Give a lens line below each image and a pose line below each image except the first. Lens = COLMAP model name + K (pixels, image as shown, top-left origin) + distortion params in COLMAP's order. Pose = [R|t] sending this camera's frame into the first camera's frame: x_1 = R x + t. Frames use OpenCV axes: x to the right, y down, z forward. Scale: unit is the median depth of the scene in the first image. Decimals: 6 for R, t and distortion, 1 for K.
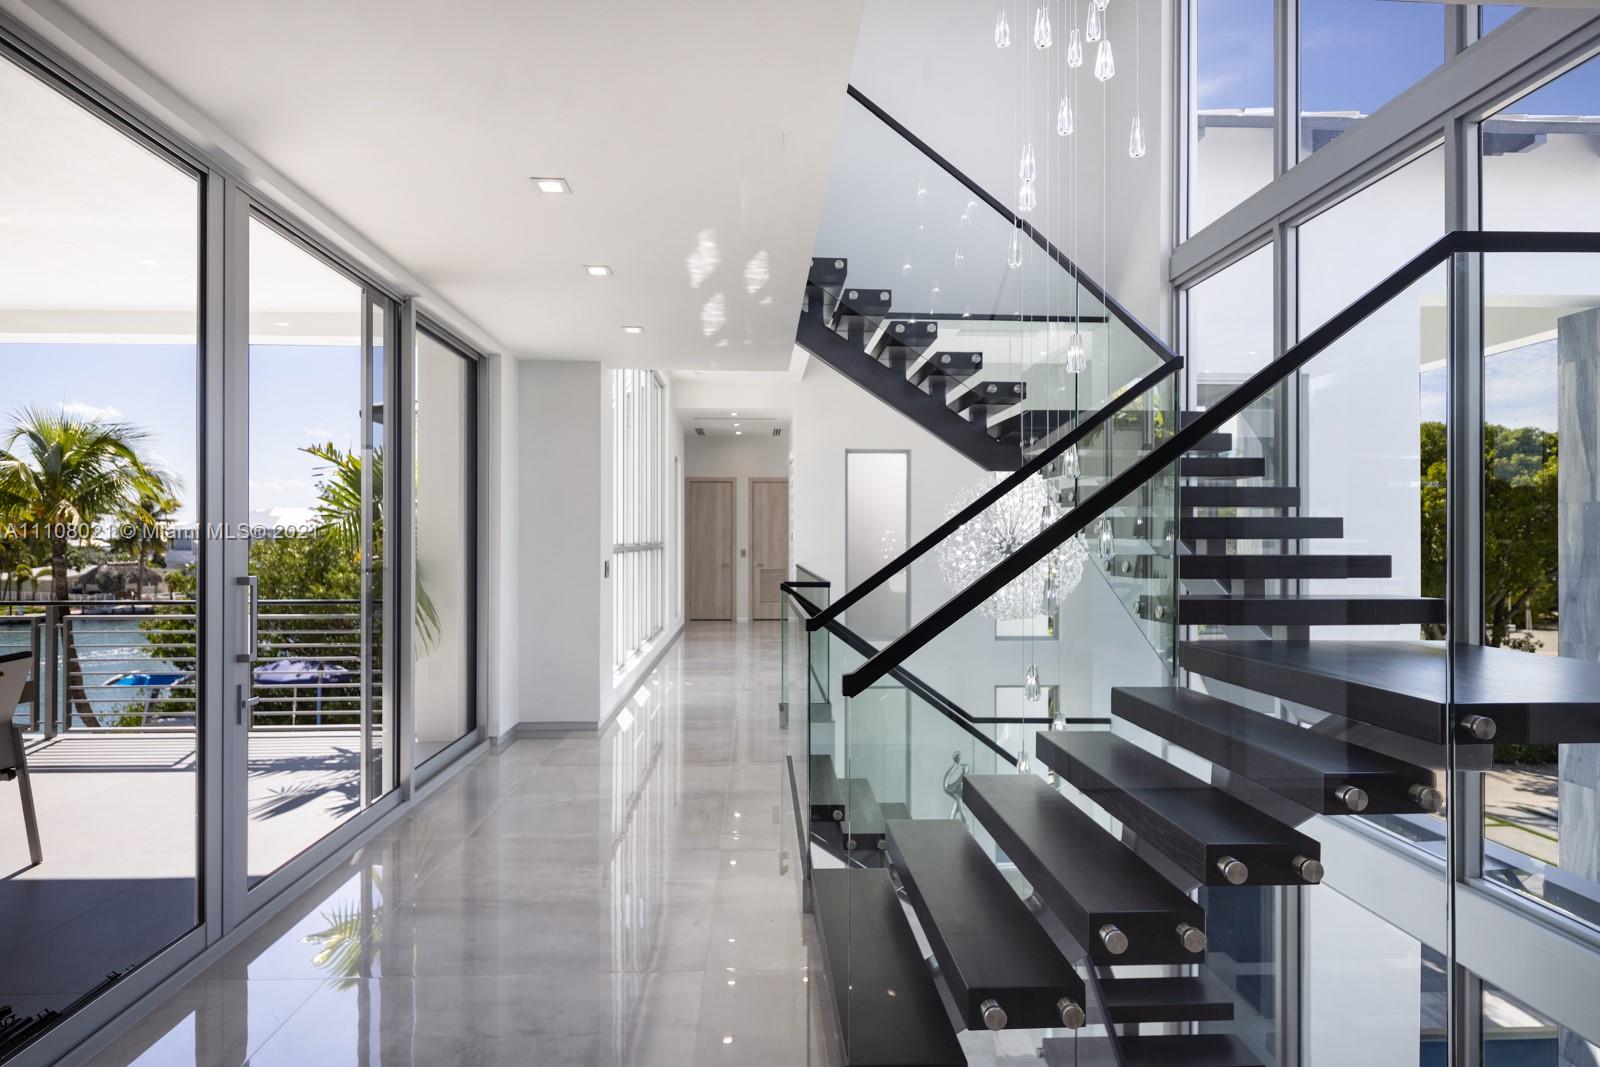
lens RADIAL K [[792.8, 0, 800.0], [0, 792.8, 533.5], [0, 0, 1]] dist [0.030333, 0.000215]
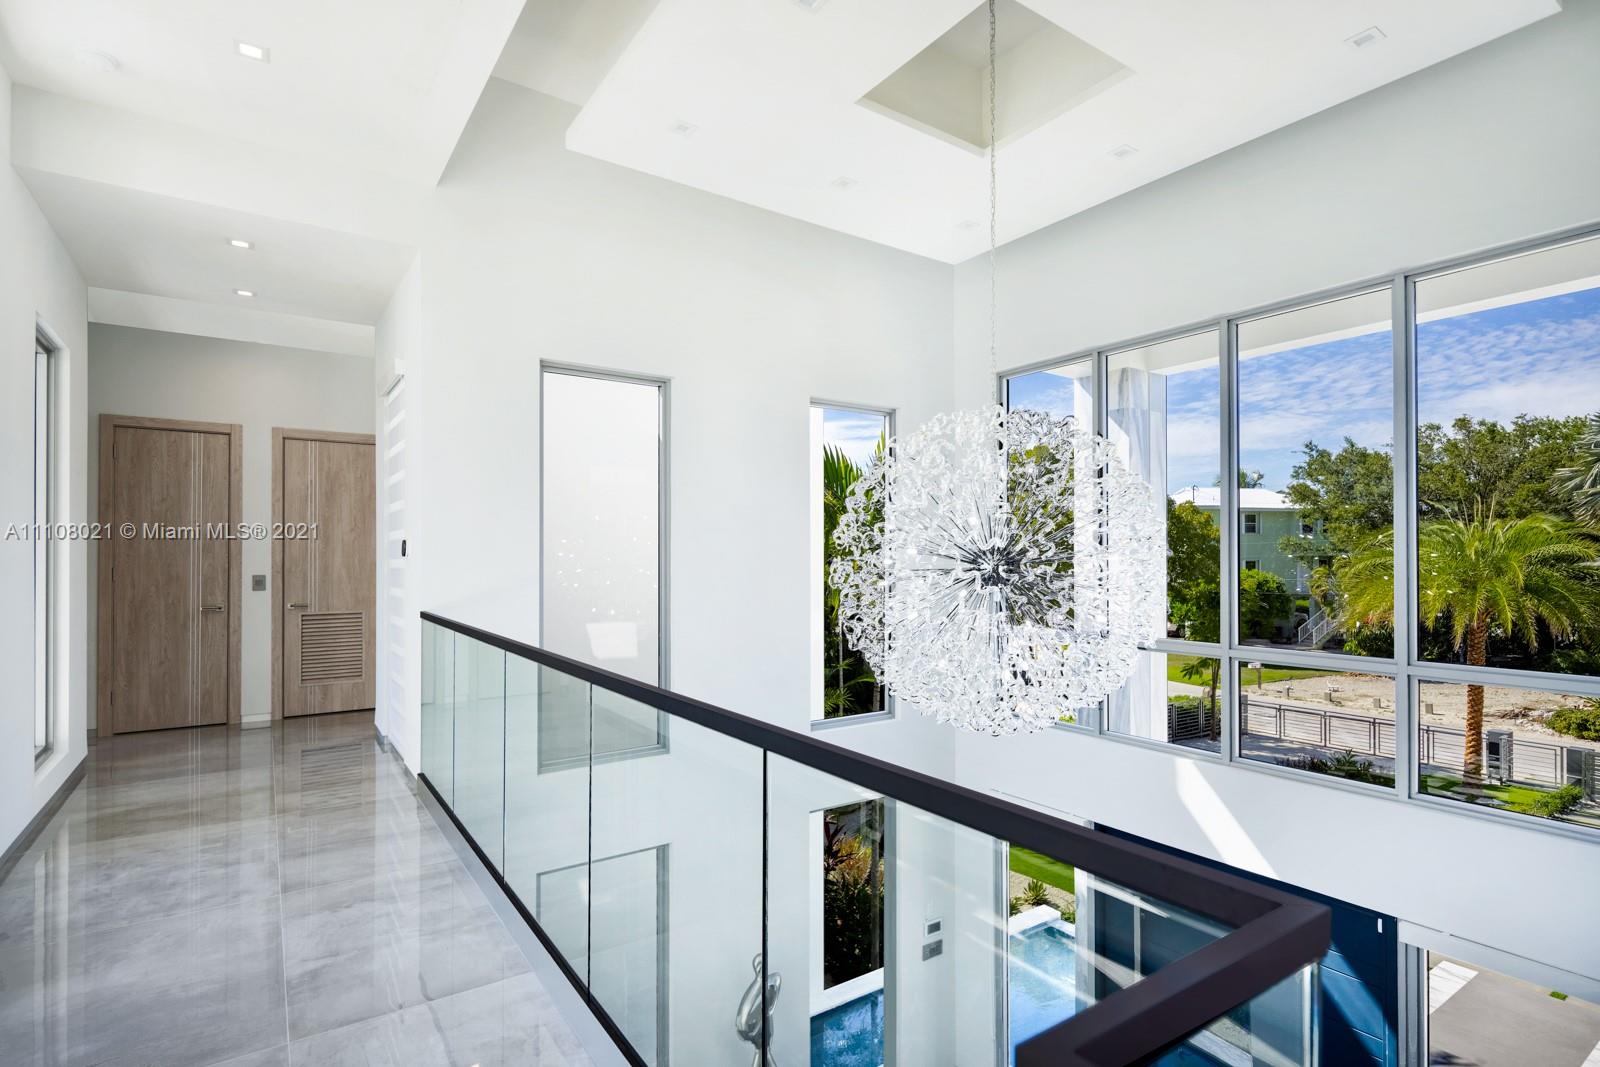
lens RADIAL K [[792.8, 0, 800.0], [0, 792.8, 533.5], [0, 0, 1]] dist [0.030333, 0.000215]
pose [[0.865171, 0.000962, 0.501476, -0.031904], [-0.001059, 0.999999, -0.000091, -0.006262], [-0.501475, -0.000453, 0.865172, 0.410353]]
